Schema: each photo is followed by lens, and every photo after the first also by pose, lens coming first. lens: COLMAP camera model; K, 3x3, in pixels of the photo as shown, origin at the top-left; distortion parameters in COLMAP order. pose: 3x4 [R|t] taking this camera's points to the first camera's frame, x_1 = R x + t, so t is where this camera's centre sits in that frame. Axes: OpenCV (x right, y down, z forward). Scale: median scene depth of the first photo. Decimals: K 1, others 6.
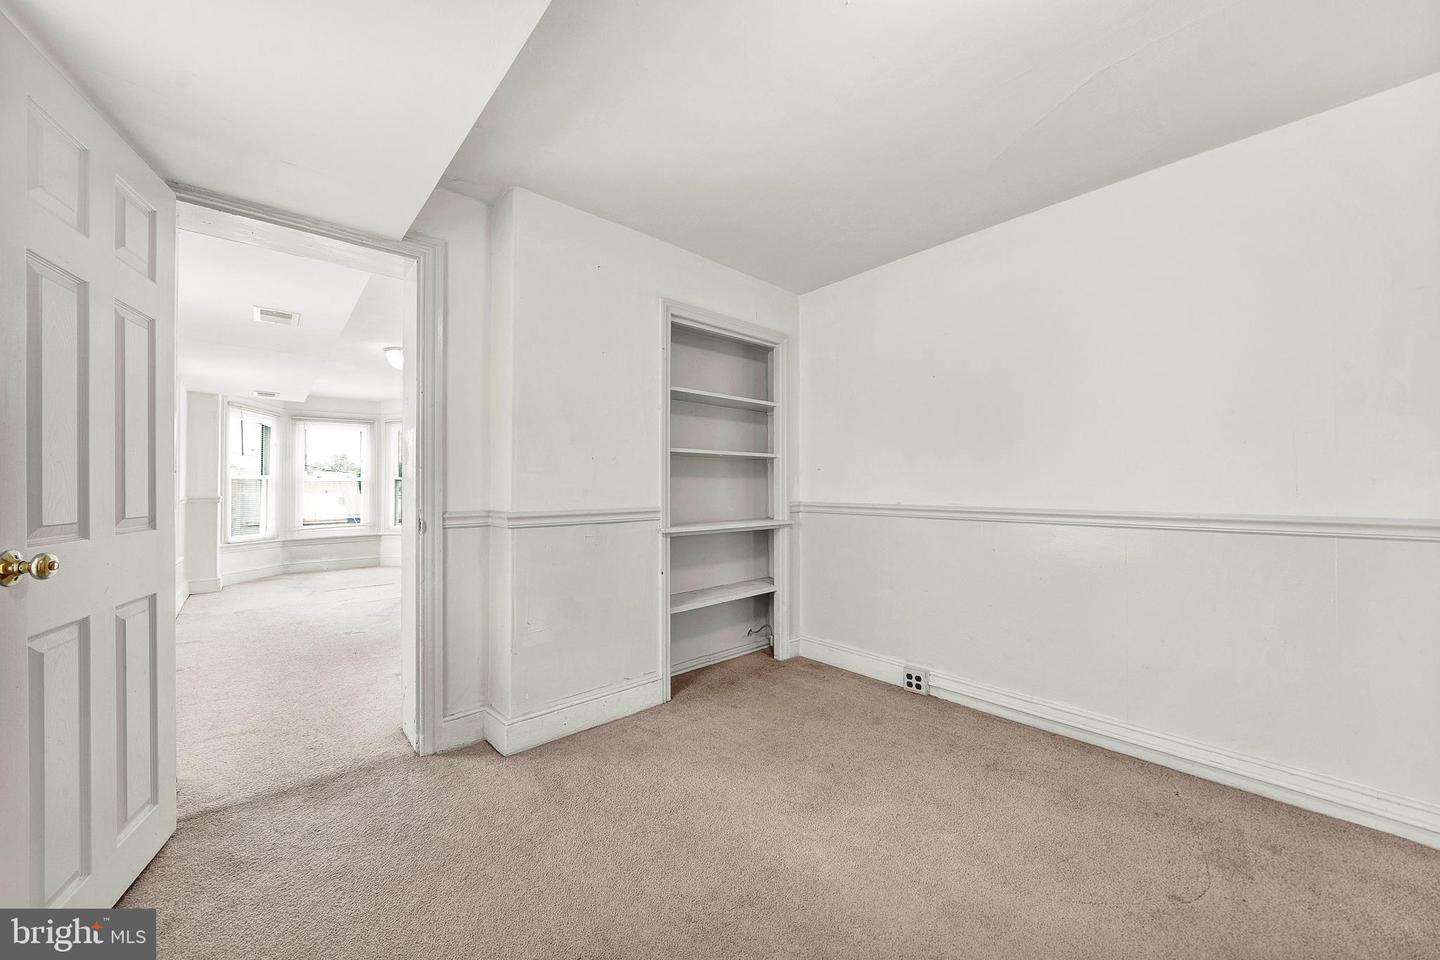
lens RADIAL K [[525.6, 0, 718.5], [0, 525.6, 486.4], [0, 0, 1]] dist [-0.008573, 0.000040]
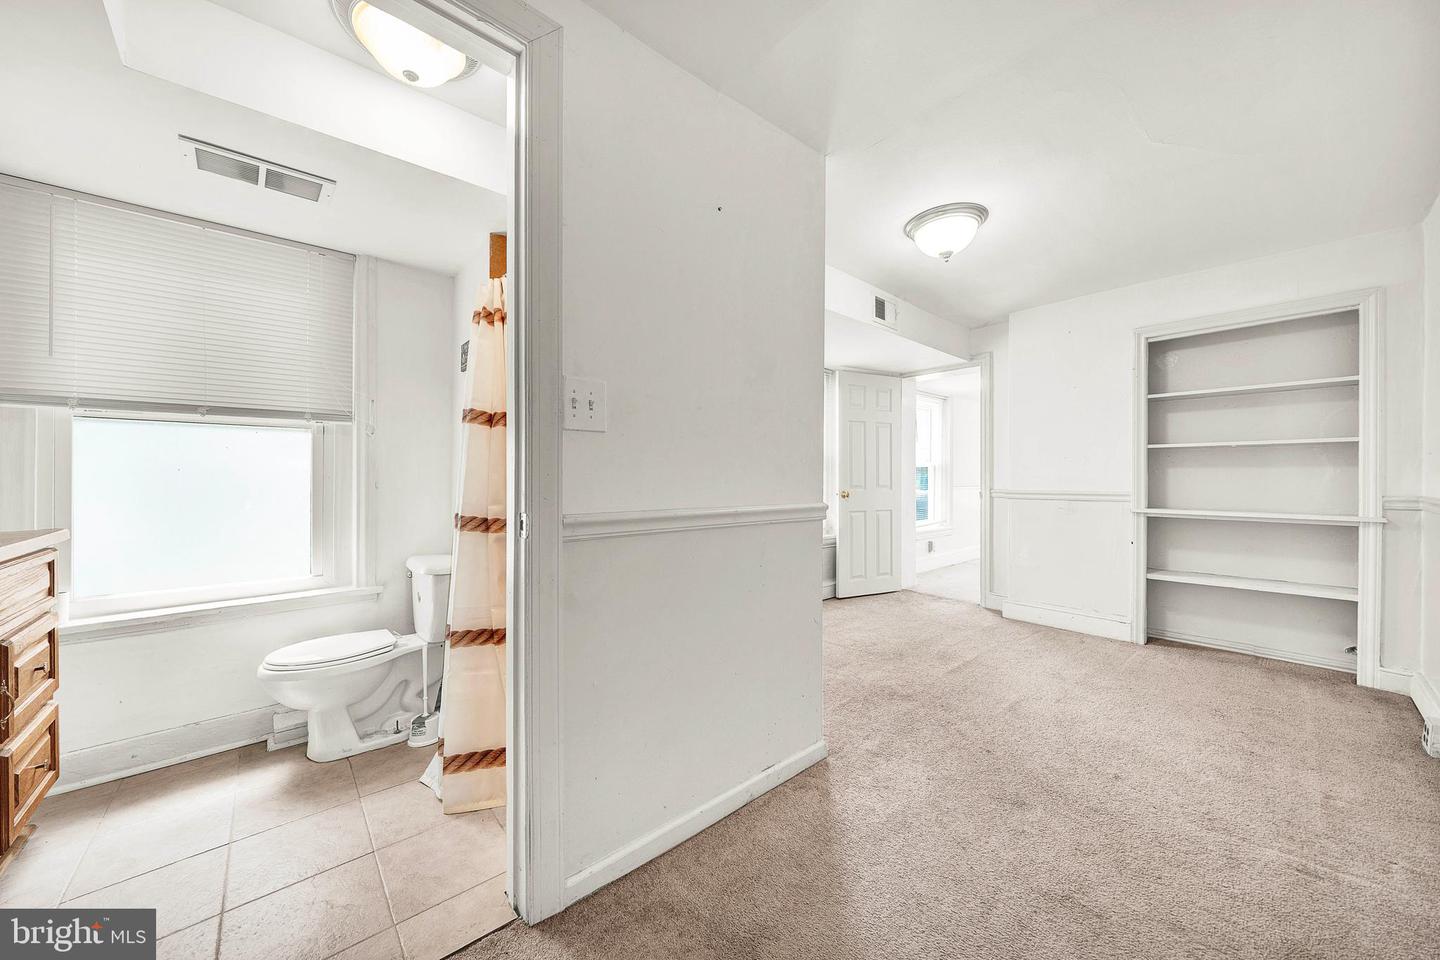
lens RADIAL K [[503.4, 0, 710.4], [0, 503.4, 484.7], [0, 0, 1]] dist [-0.000880, 0.000026]
pose [[-0.008076, 0.016613, -0.999829, 1.496418], [-0.002303, 0.999859, 0.016632, 0.004661], [0.999965, 0.002437, -0.008037, -0.045092]]
